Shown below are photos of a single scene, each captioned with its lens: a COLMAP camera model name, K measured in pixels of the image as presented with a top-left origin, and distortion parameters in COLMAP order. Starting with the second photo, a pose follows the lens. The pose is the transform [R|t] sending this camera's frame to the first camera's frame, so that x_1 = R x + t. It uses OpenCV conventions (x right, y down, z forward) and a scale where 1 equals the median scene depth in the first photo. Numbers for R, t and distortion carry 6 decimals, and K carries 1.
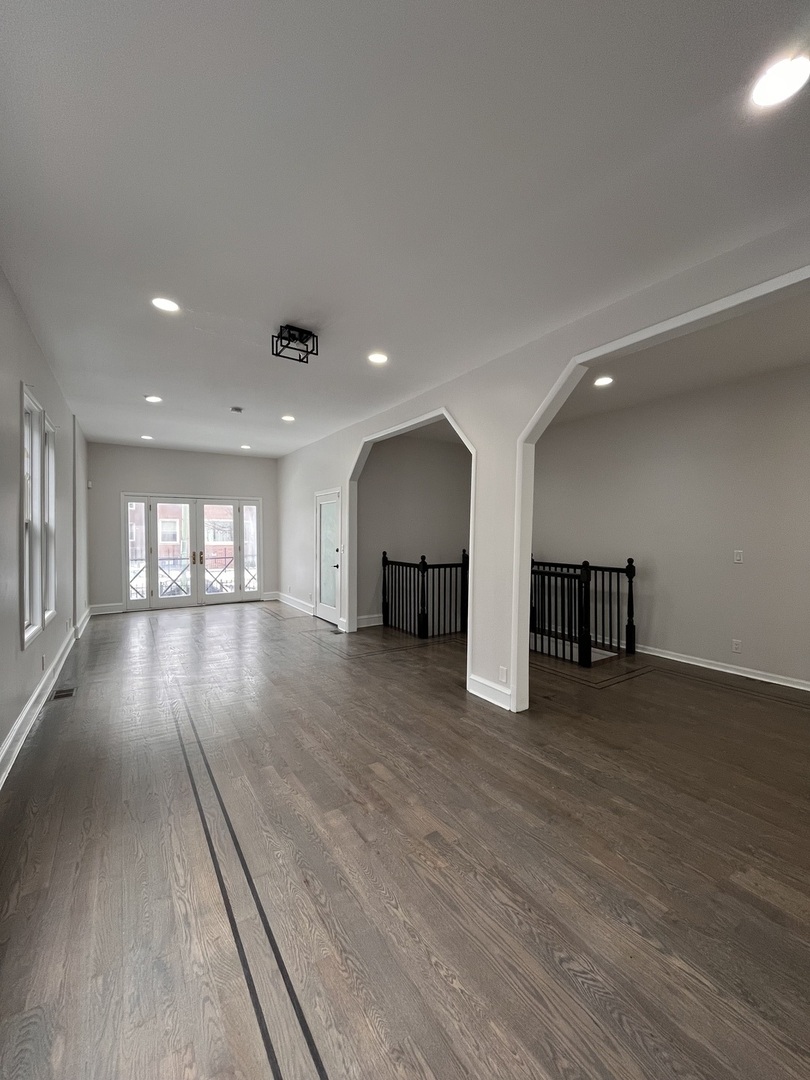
lens RADIAL K [[432.2, 0, 406.7], [0, 432.2, 543.0], [0, 0, 1]] dist [-0.001655, -0.000111]
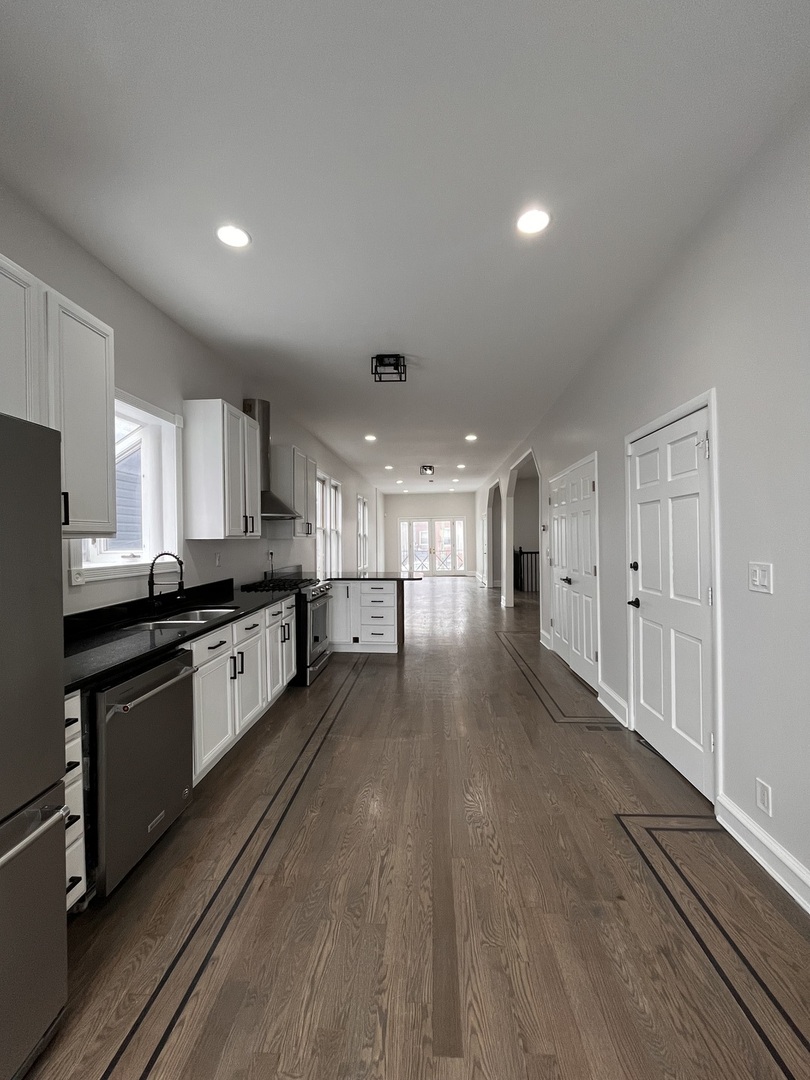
lens RADIAL K [[432.2, 0, 406.7], [0, 432.2, 543.0], [0, 0, 1]] dist [-0.001655, -0.000111]
pose [[0.805074, -0.007716, -0.593124, 0.538352], [0.000783, 0.999928, -0.011946, 0.025304], [0.593173, 0.009153, 0.805023, -0.563970]]
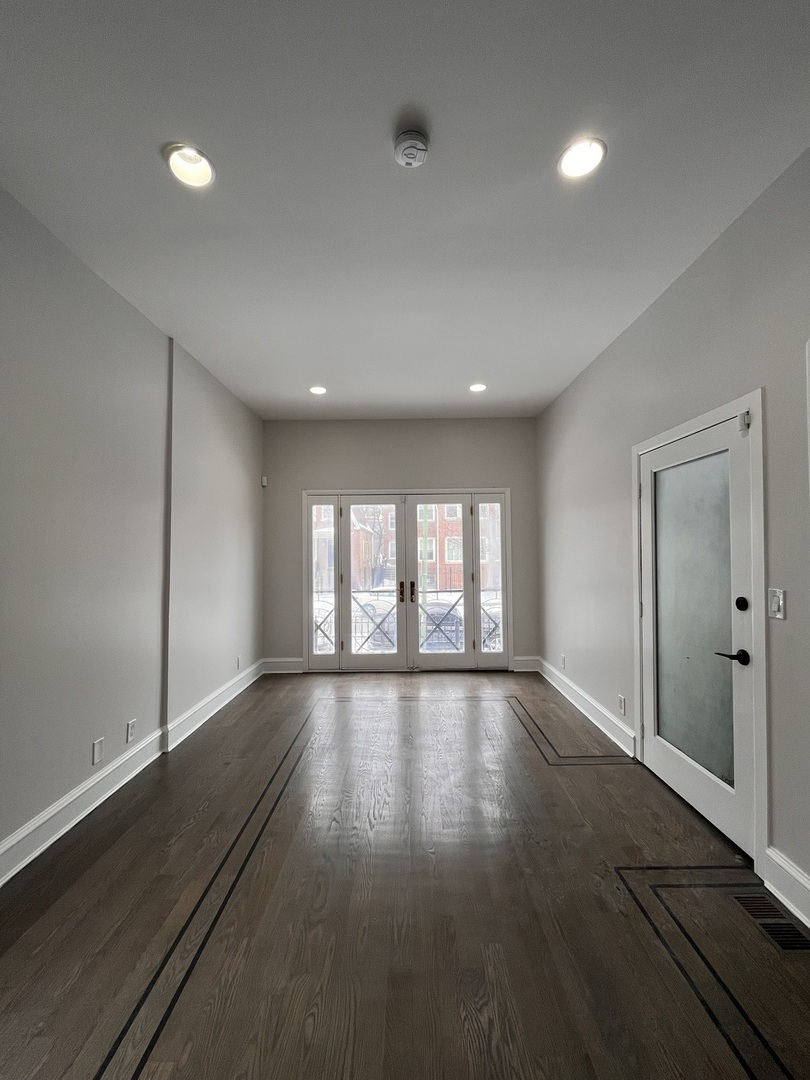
lens RADIAL K [[432.2, 0, 406.7], [0, 432.2, 543.0], [0, 0, 1]] dist [-0.001655, -0.000111]
pose [[0.838852, -0.017436, -0.544080, -0.158809], [-0.004397, 0.999237, -0.038801, -0.010771], [0.544342, 0.034941, 0.838135, 0.507356]]
